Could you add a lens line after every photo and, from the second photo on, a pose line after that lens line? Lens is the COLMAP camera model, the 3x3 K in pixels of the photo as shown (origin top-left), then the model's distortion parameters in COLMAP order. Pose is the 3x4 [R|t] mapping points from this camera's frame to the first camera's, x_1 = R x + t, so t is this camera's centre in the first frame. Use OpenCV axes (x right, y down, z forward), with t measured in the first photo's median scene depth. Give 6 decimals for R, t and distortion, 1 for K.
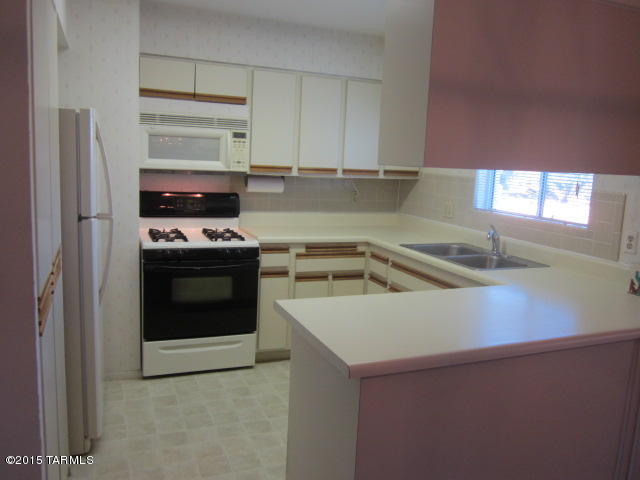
lens RADIAL K [[535.5, 0, 320.0], [0, 535.5, 240.0], [0, 0, 1]] dist [-0.021600, -0.010559]
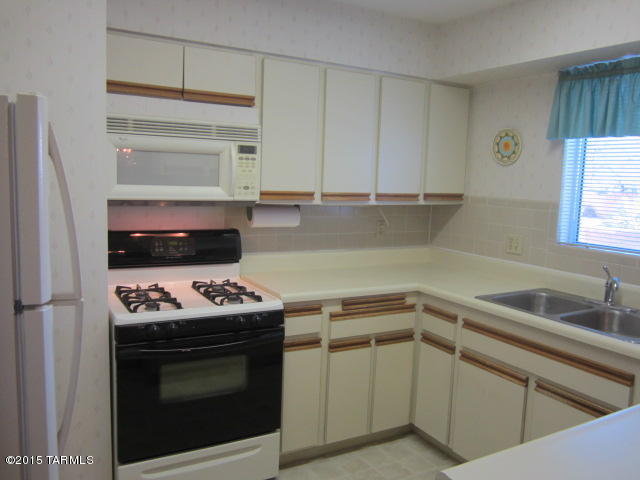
lens RADIAL K [[535.5, 0, 320.0], [0, 535.5, 240.0], [0, 0, 1]] dist [-0.021600, -0.010559]
pose [[0.992372, -0.028848, 0.119853, -0.142024], [0.032641, 0.999022, -0.029810, -0.052365], [-0.118876, 0.033495, 0.992344, 0.291354]]
